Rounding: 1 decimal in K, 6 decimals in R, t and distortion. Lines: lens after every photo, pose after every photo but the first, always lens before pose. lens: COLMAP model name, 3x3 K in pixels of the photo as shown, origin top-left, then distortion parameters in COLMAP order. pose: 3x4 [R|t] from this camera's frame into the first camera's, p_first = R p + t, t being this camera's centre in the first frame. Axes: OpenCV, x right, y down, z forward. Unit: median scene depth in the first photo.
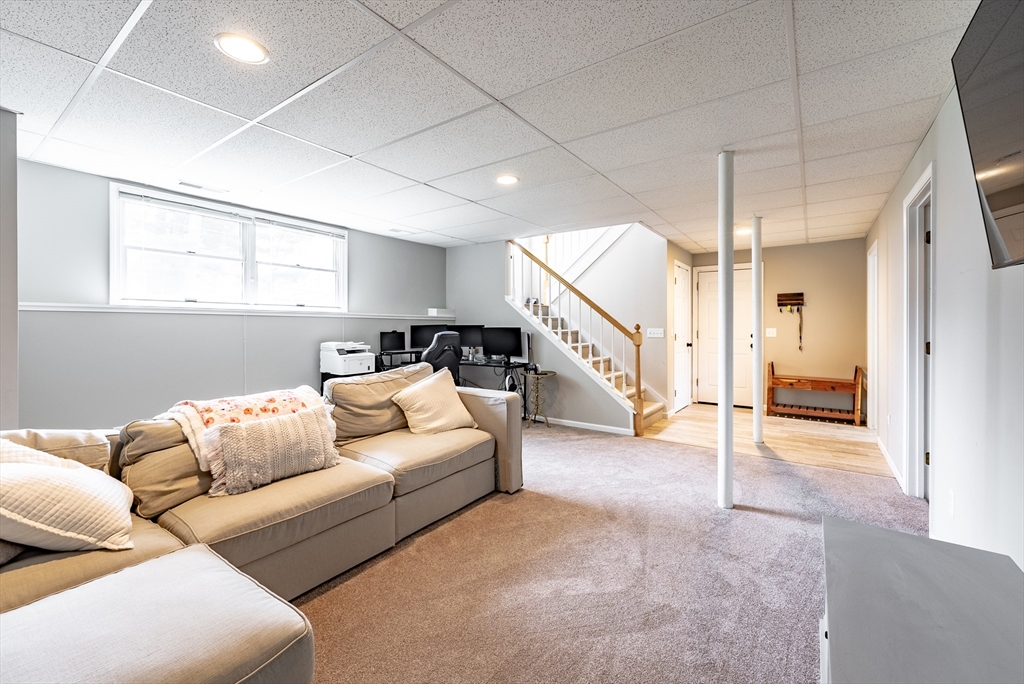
lens RADIAL K [[419.5, 0, 518.2], [0, 419.5, 331.5], [0, 0, 1]] dist [-0.001031, -0.000147]
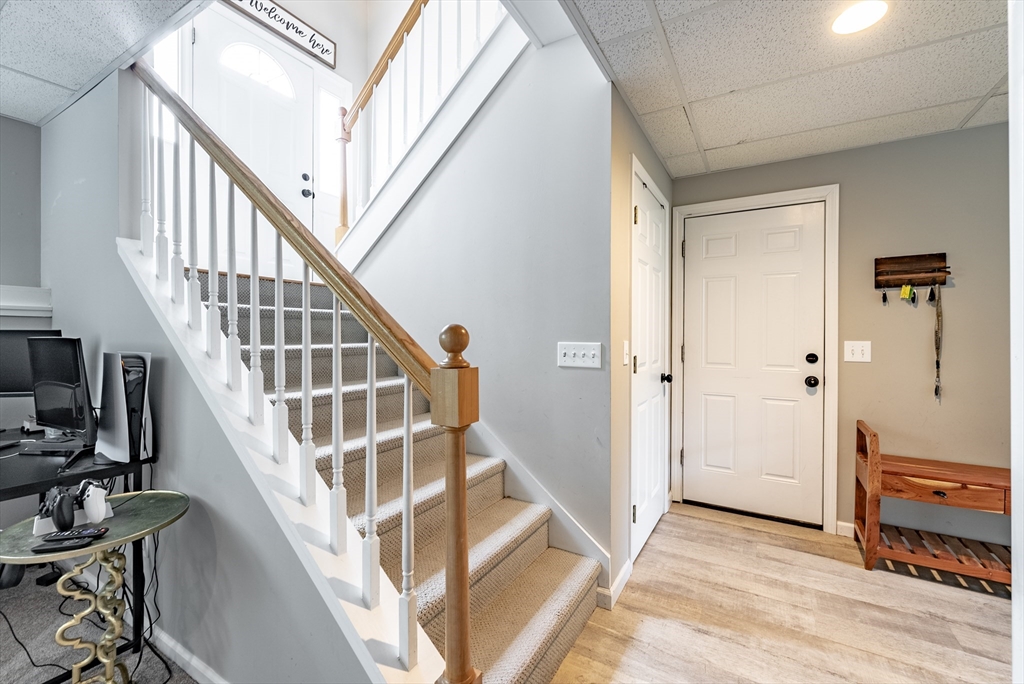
lens RADIAL K [[419.4, 0, 515.8], [0, 419.4, 340.4], [0, 0, 1]] dist [0.000387, -0.000455]
pose [[0.997183, 0.002550, 0.074964, 0.238100], [-0.002435, 0.999996, -0.001628, -0.007323], [-0.074968, 0.001441, 0.997185, 0.626658]]
